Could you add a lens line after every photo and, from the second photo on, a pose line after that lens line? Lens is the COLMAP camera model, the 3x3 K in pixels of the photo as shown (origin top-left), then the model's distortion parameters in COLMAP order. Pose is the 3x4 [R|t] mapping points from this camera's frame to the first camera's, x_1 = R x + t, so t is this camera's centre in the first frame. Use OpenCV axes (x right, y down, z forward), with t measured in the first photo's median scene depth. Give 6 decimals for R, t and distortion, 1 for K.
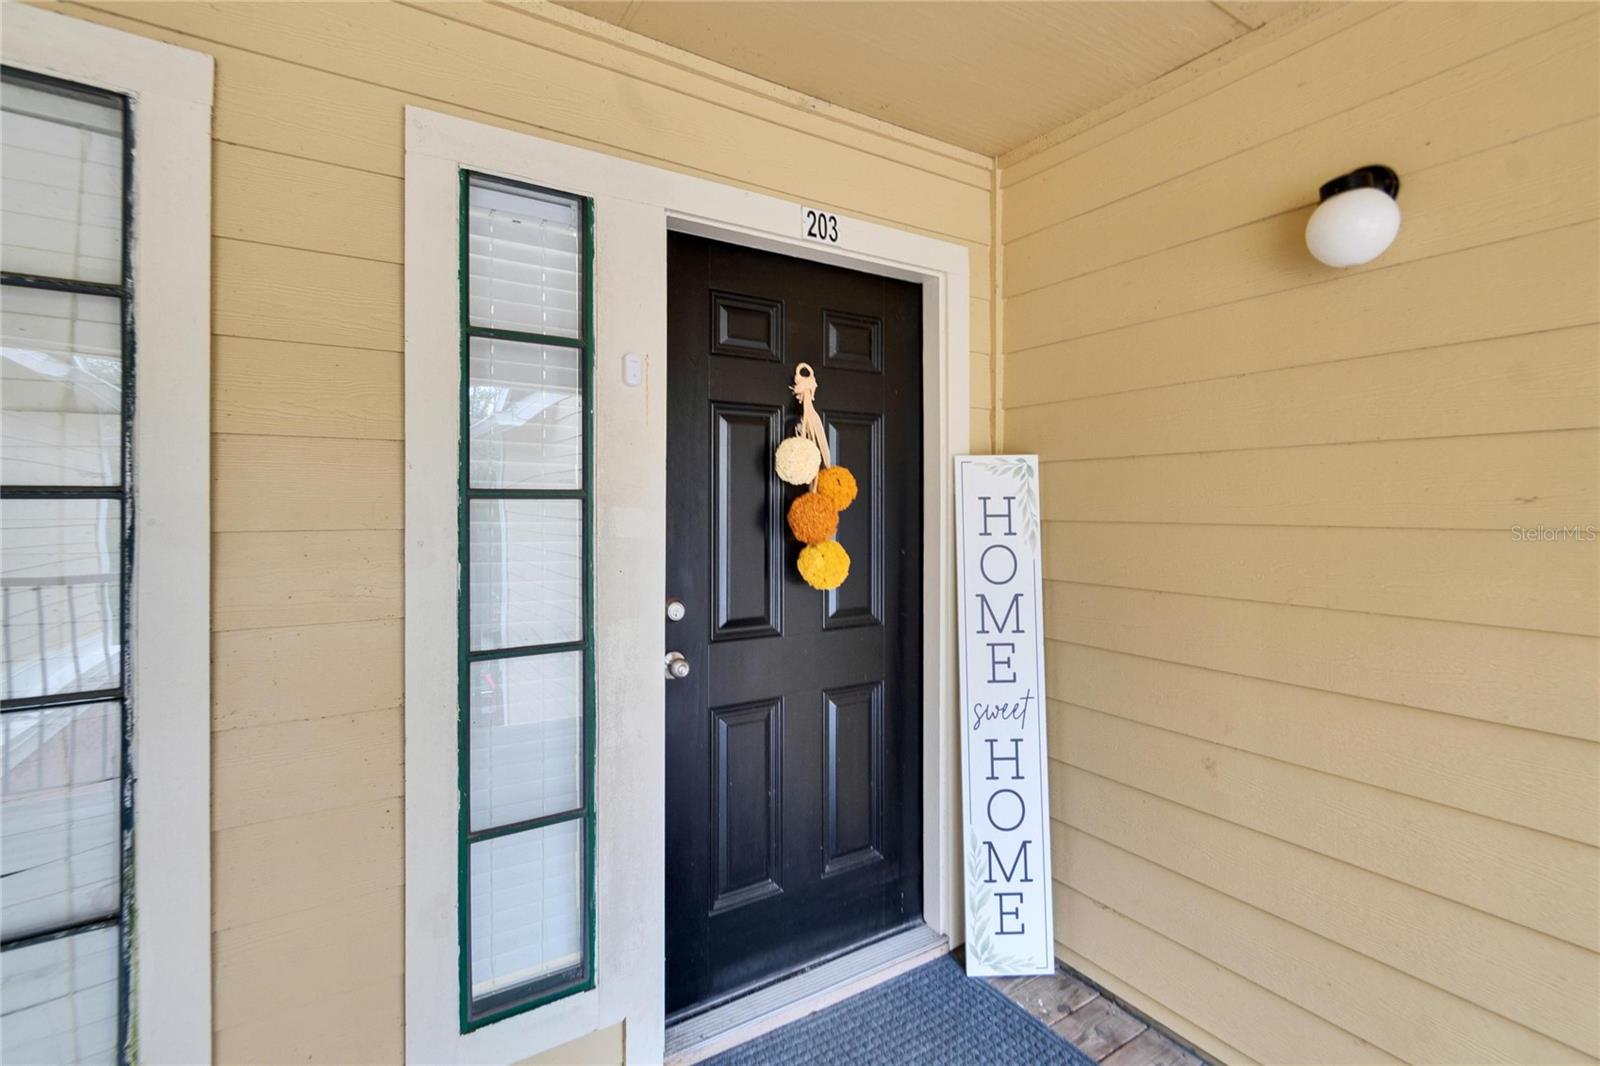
lens RADIAL K [[729.7, 0, 790.6], [0, 729.7, 499.2], [0, 0, 1]] dist [0.001901, 0.000011]
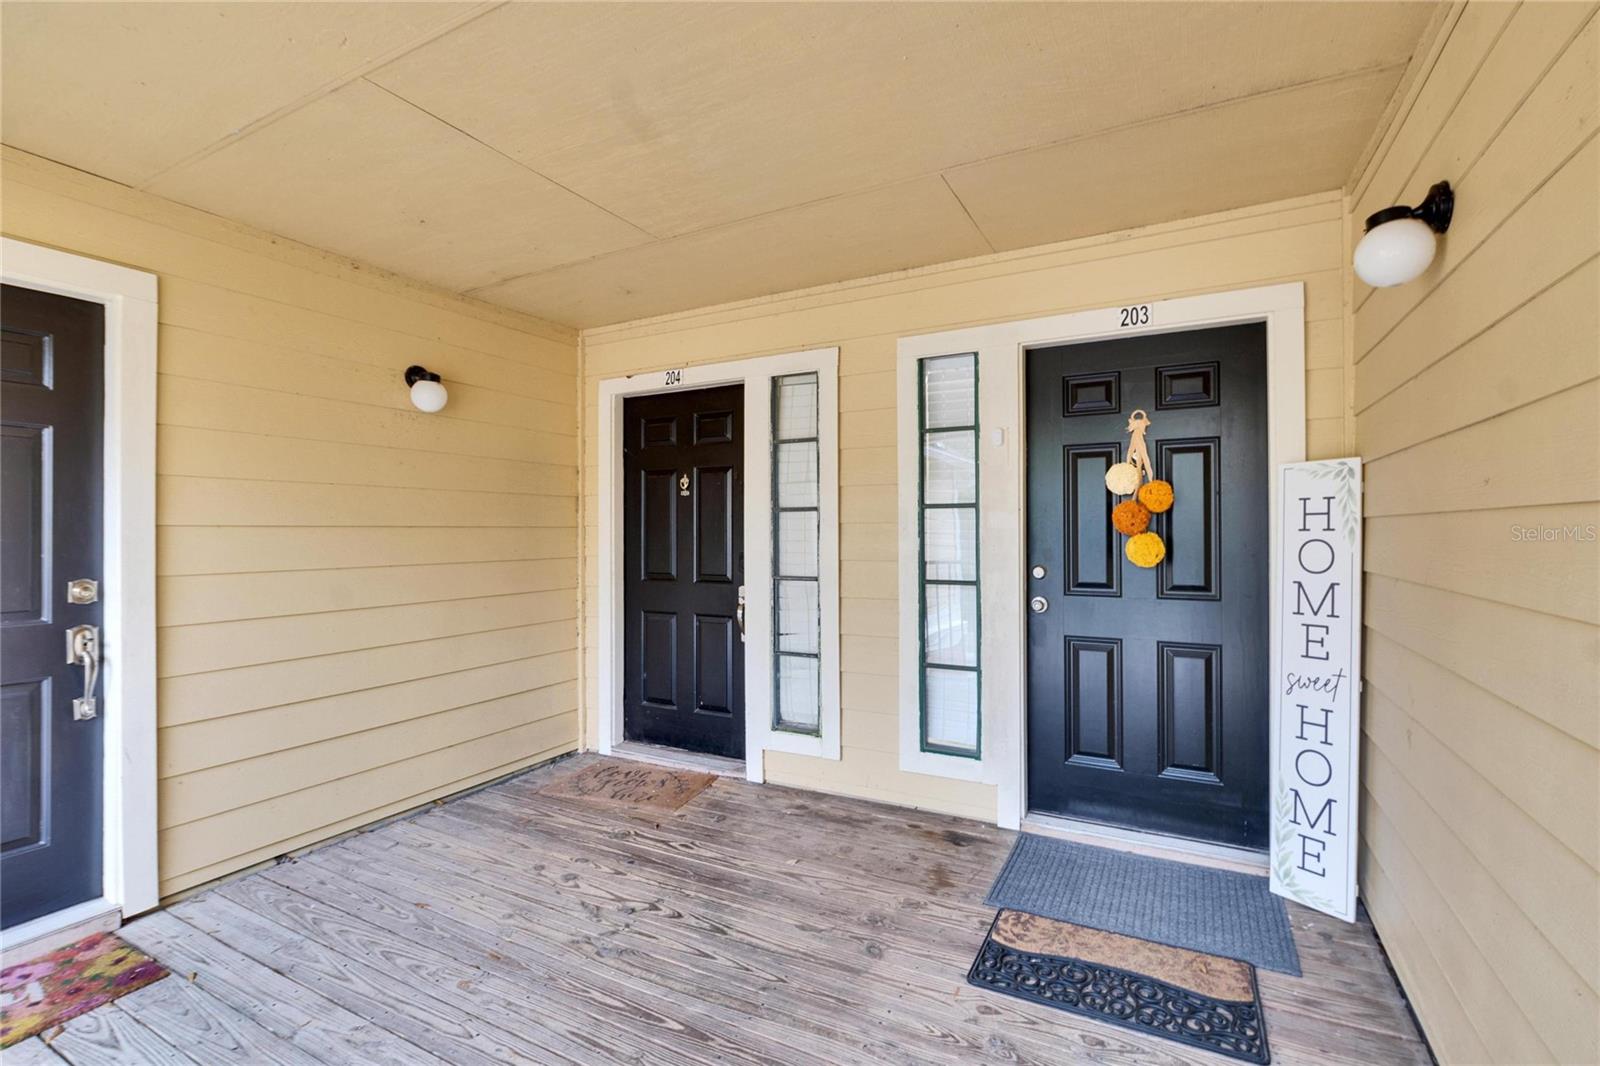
lens RADIAL K [[729.7, 0, 800.1], [0, 729.7, 530.0], [0, 0, 1]] dist [0.001901, 0.000011]
pose [[0.489207, -0.001310, -0.872167, 0.912120], [0.009729, 0.999945, 0.003954, 0.036420], [0.872113, -0.010419, 0.489193, -0.273146]]
